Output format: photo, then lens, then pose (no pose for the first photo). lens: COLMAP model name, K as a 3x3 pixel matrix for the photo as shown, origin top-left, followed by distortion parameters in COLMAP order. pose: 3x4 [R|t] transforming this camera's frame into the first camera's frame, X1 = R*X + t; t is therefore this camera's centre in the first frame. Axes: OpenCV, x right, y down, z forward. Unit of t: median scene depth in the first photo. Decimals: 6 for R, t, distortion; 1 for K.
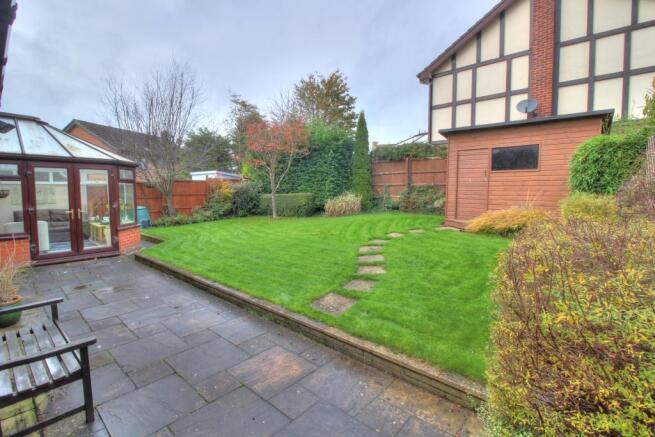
lens RADIAL K [[303.8, 0, 331.5], [0, 303.8, 210.9], [0, 0, 1]] dist [-0.001848, -0.000662]
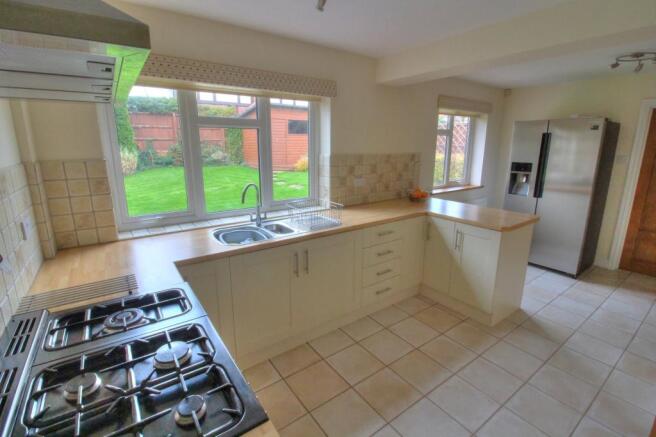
lens RADIAL K [[304.3, 0, 332.0], [0, 304.3, 210.9], [0, 0, 1]] dist [-0.001848, -0.000662]
pose [[0.230322, -0.207709, 0.950689, -0.639701], [0.055466, 0.978168, 0.200275, -0.026133], [-0.971532, 0.006603, 0.236815, 0.242289]]
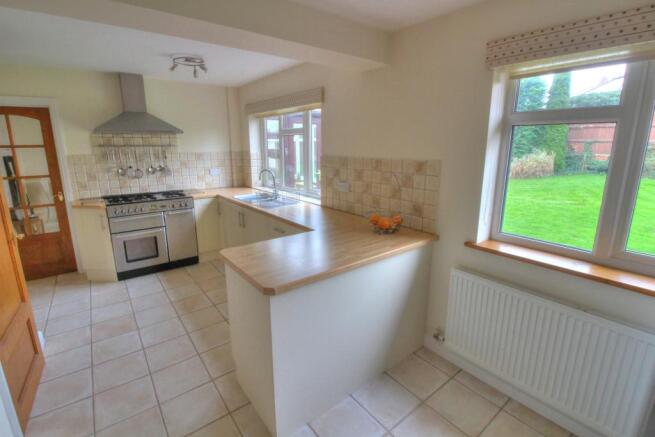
lens RADIAL K [[303.8, 0, 331.5], [0, 303.8, 210.9], [0, 0, 1]] dist [-0.001848, -0.000662]
pose [[0.981851, 0.042195, -0.184901, -0.351515], [-0.013568, 0.988066, 0.153432, -0.014931], [0.189169, -0.148139, 0.970706, 0.047521]]
